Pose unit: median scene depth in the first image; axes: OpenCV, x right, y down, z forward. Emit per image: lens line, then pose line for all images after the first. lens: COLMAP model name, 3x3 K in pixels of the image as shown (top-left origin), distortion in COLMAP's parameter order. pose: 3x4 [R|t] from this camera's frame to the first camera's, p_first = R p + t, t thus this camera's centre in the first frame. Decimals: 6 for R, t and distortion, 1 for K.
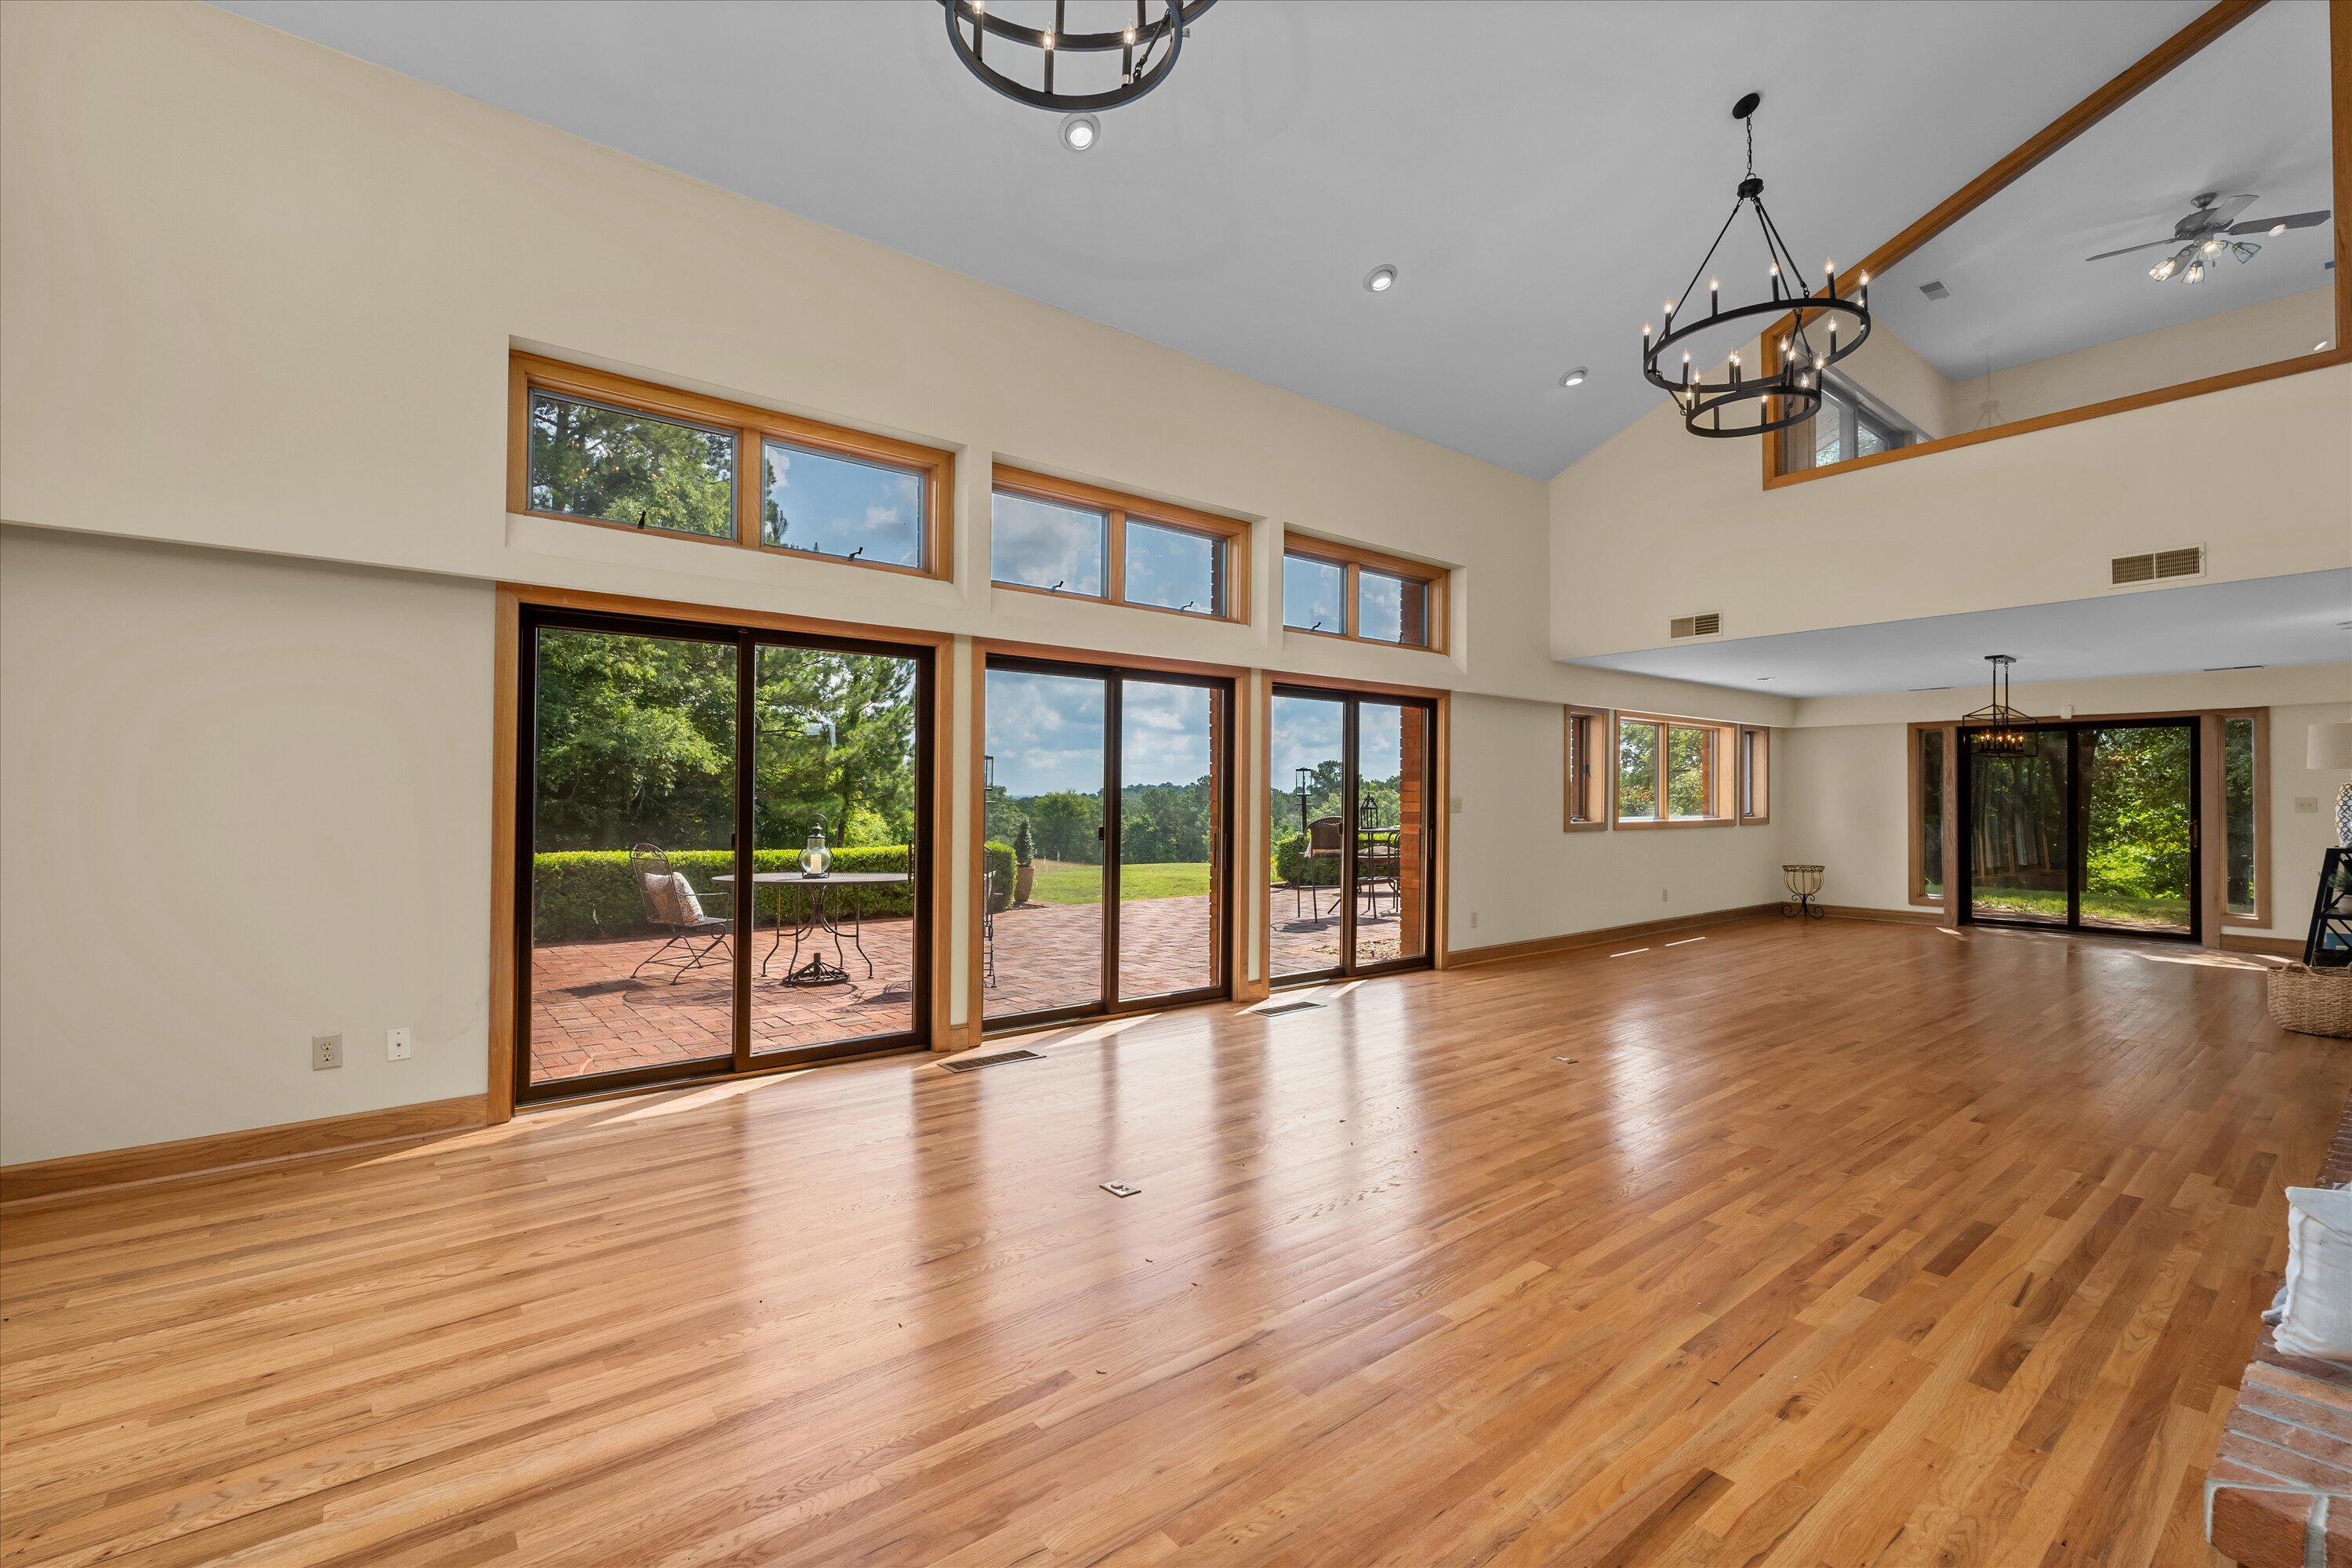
lens RADIAL K [[1008.6, 0, 1176.0], [0, 1008.6, 784.0], [0, 0, 1]] dist [0.002199, 0.000291]
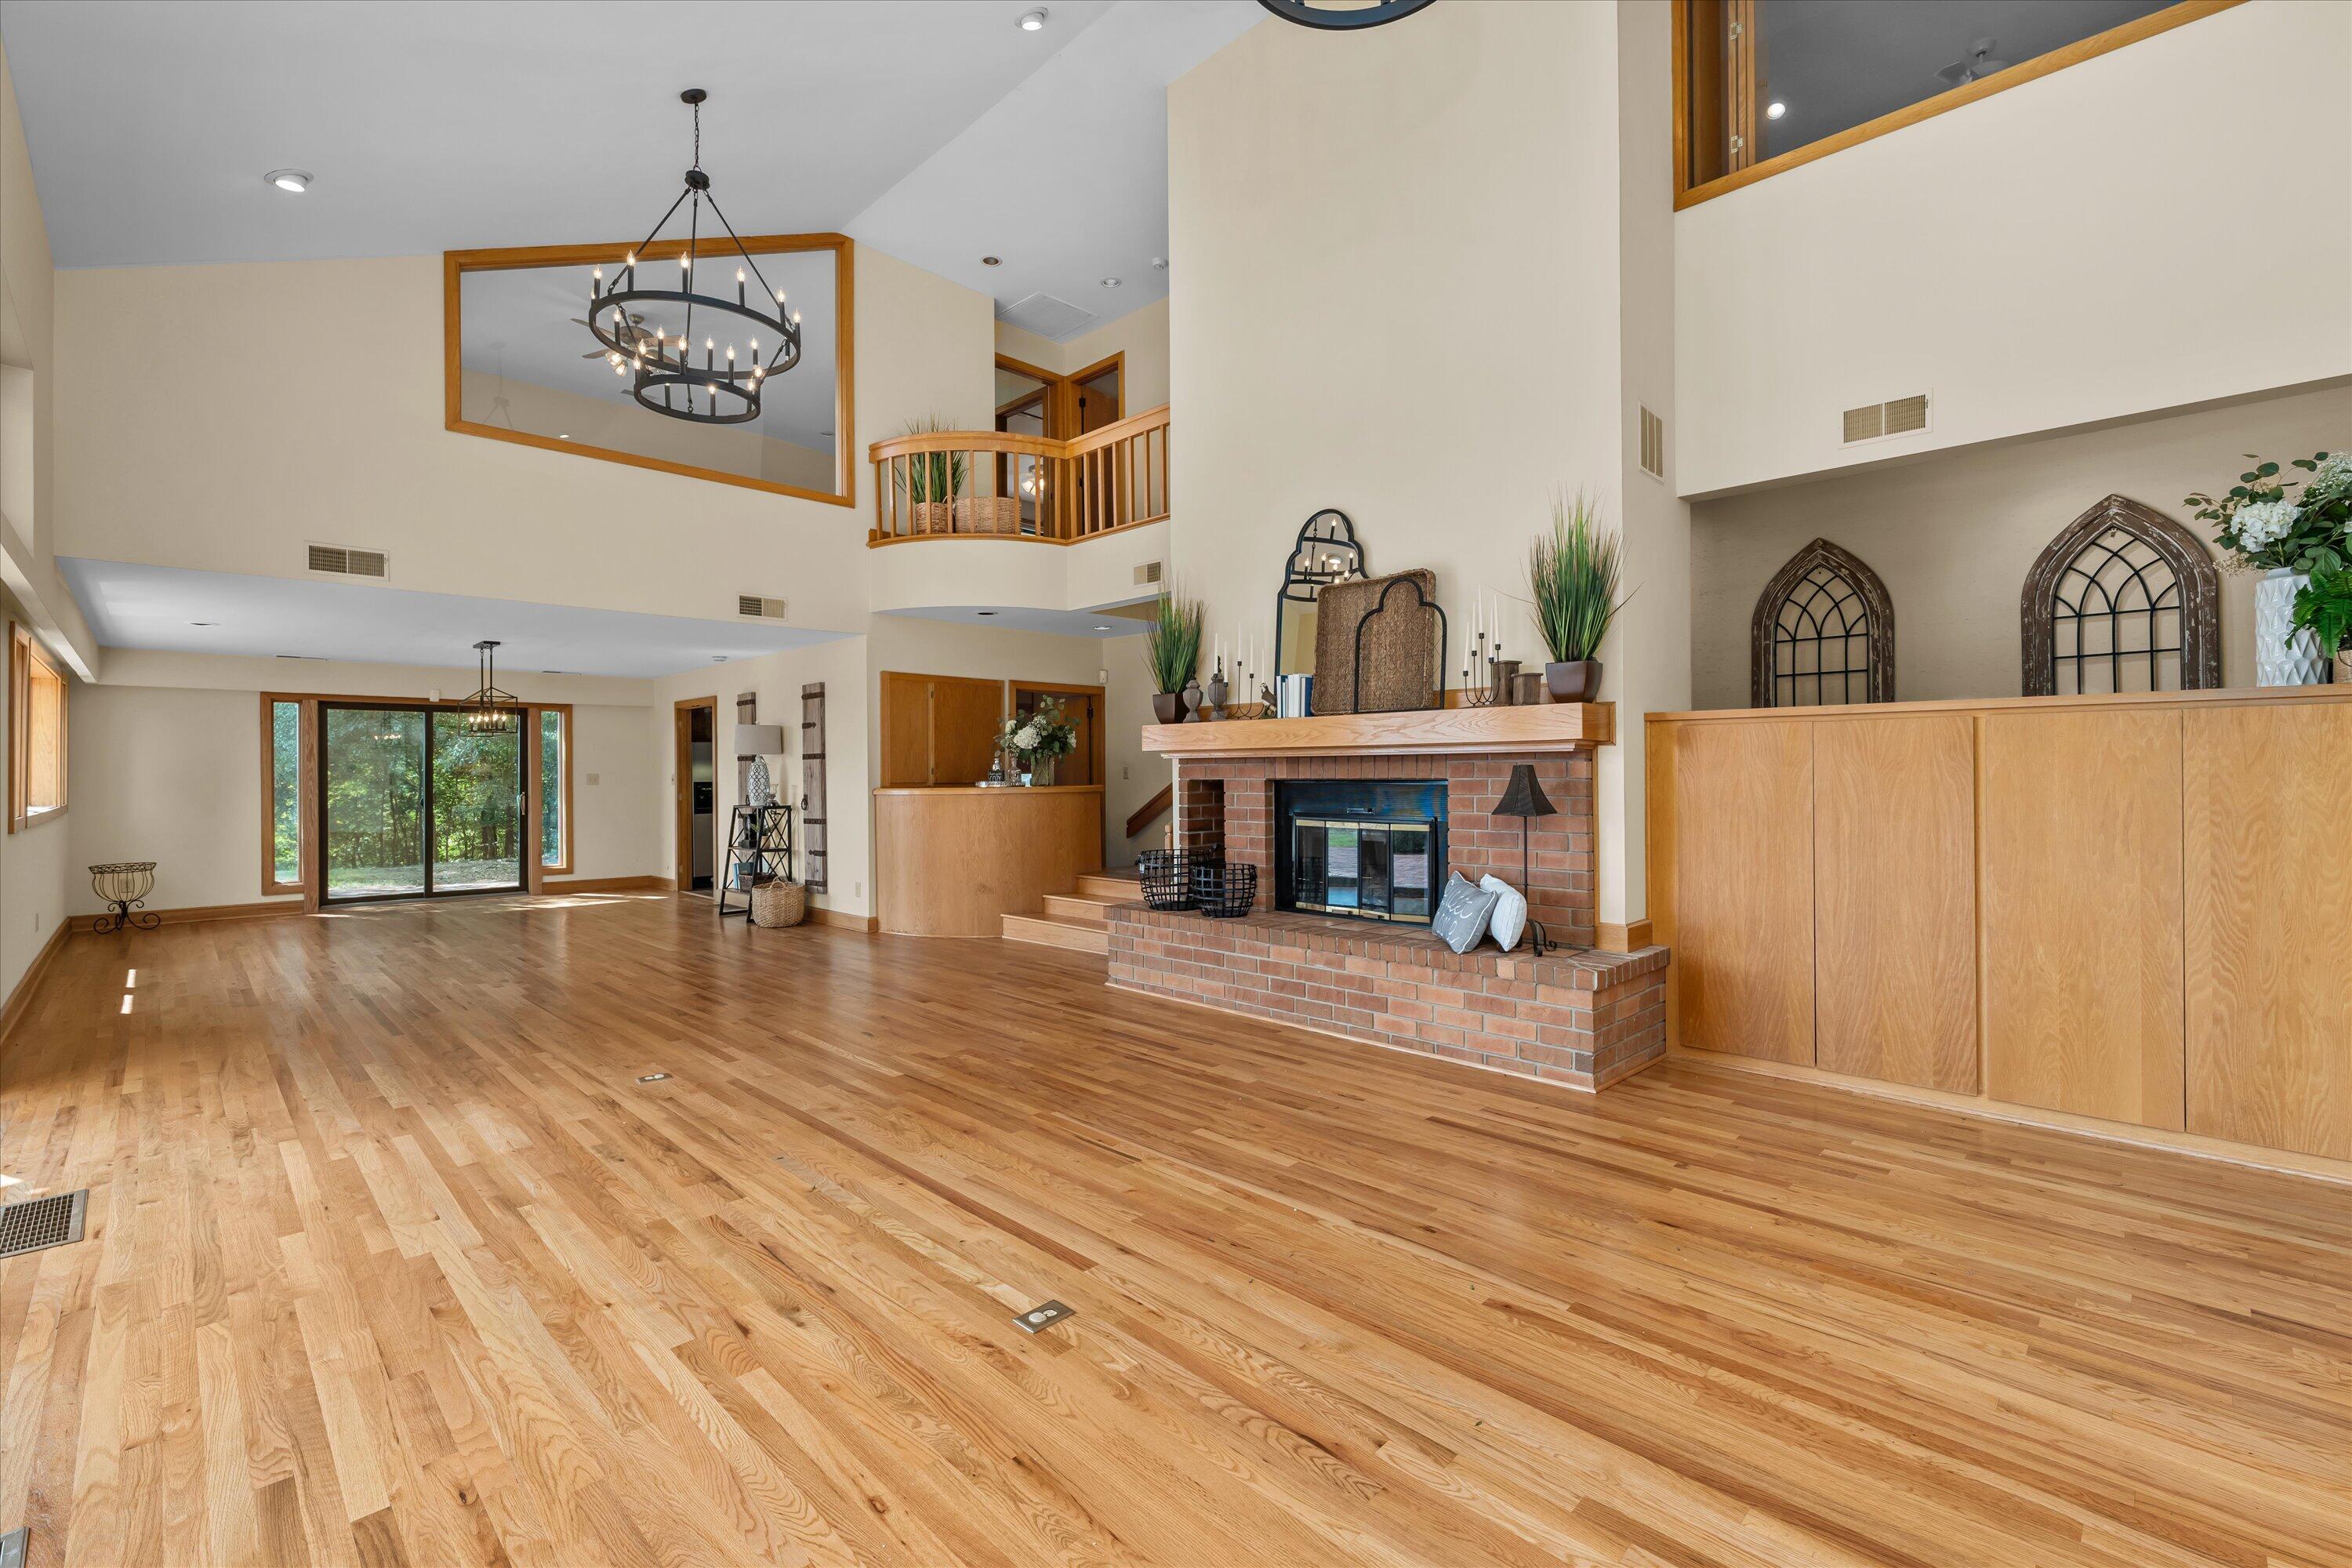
lens RADIAL K [[1005.7, 0, 1159.0], [0, 1005.7, 773.4], [0, 0, 1]] dist [-0.001856, -0.000116]
pose [[-0.101950, -0.001891, 0.994788, -0.705817], [-0.008731, 0.999961, 0.001006, 0.010069], [-0.994751, -0.008583, -0.101963, 0.903431]]
